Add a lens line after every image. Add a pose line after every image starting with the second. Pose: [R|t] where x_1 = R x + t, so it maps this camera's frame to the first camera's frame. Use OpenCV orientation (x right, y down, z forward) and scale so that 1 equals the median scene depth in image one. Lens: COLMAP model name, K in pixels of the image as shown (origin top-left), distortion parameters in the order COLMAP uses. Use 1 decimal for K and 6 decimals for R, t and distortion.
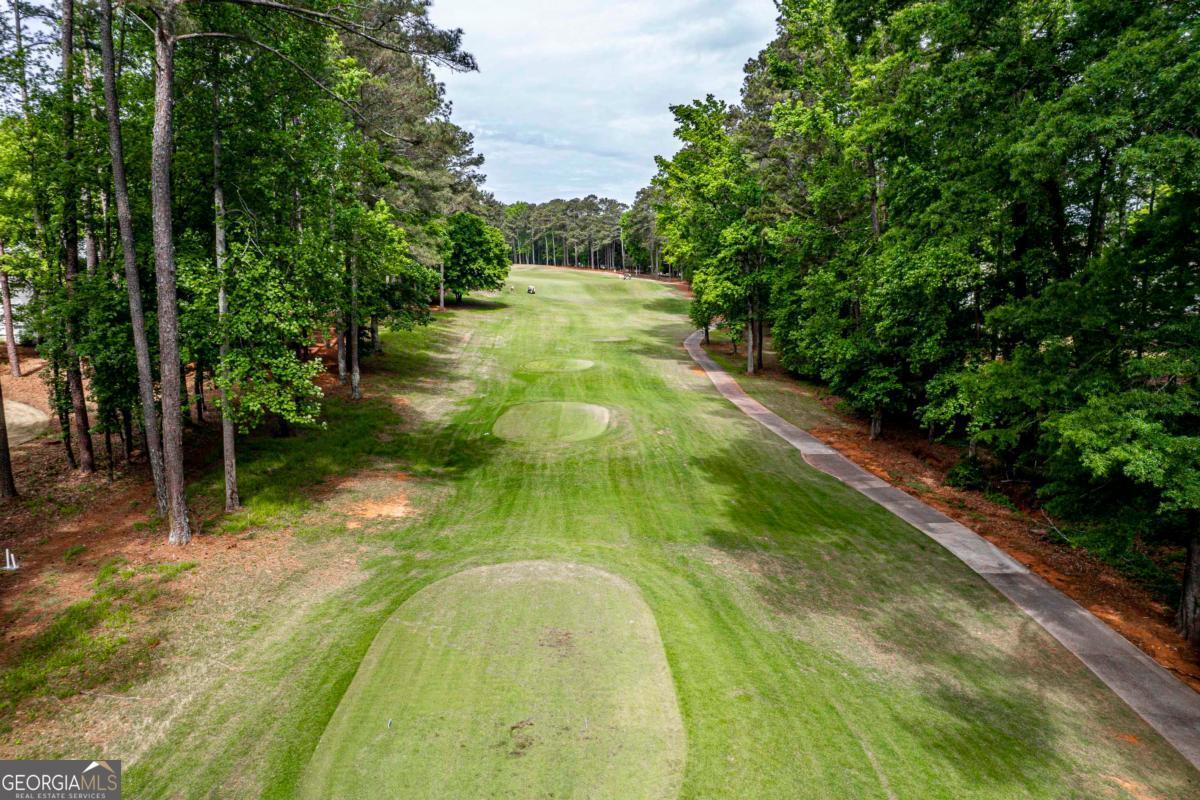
lens RADIAL K [[773.3, 0, 600.0], [0, 773.3, 400.0], [0, 0, 1]] dist [-0.090419, 0.083917]
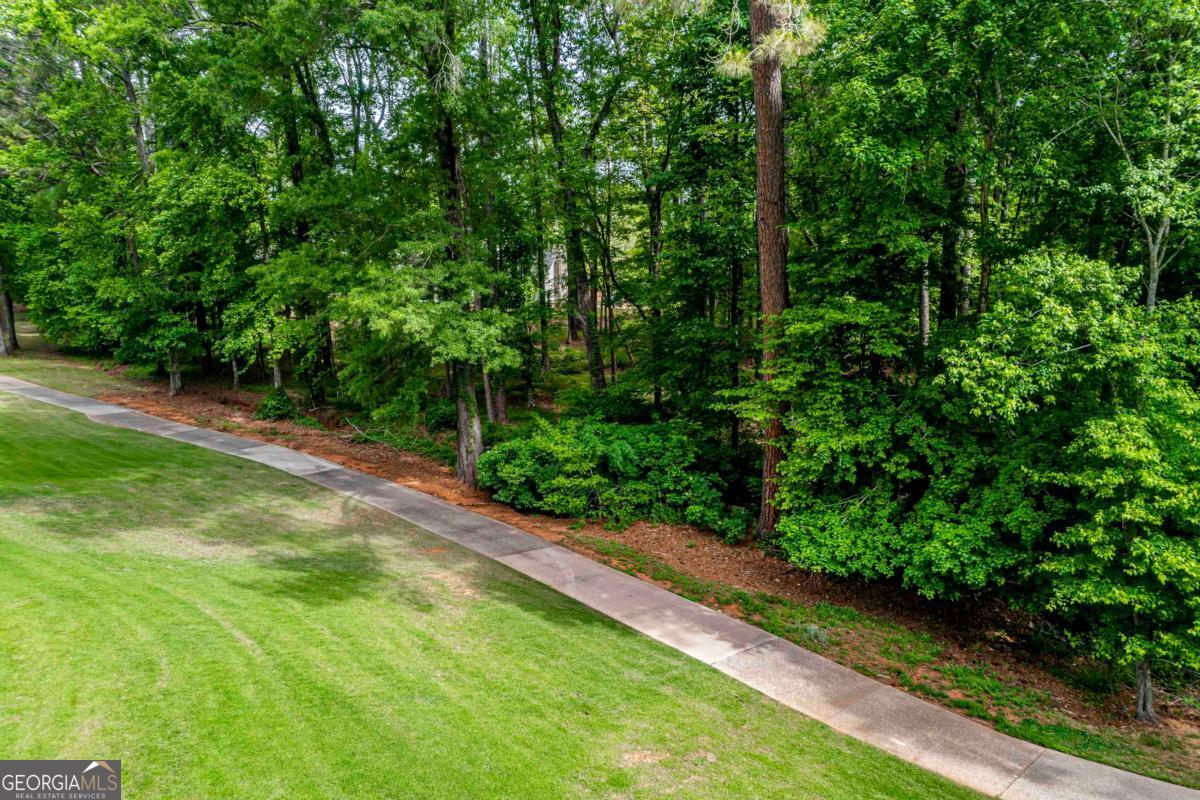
lens RADIAL K [[773.3, 0, 600.0], [0, 773.3, 400.0], [0, 0, 1]] dist [-0.090419, 0.083917]
pose [[0.649317, -0.114488, 0.751851, 0.002938], [0.118114, 0.991789, 0.049019, 0.107204], [-0.751290, 0.056975, 0.657508, 0.013814]]
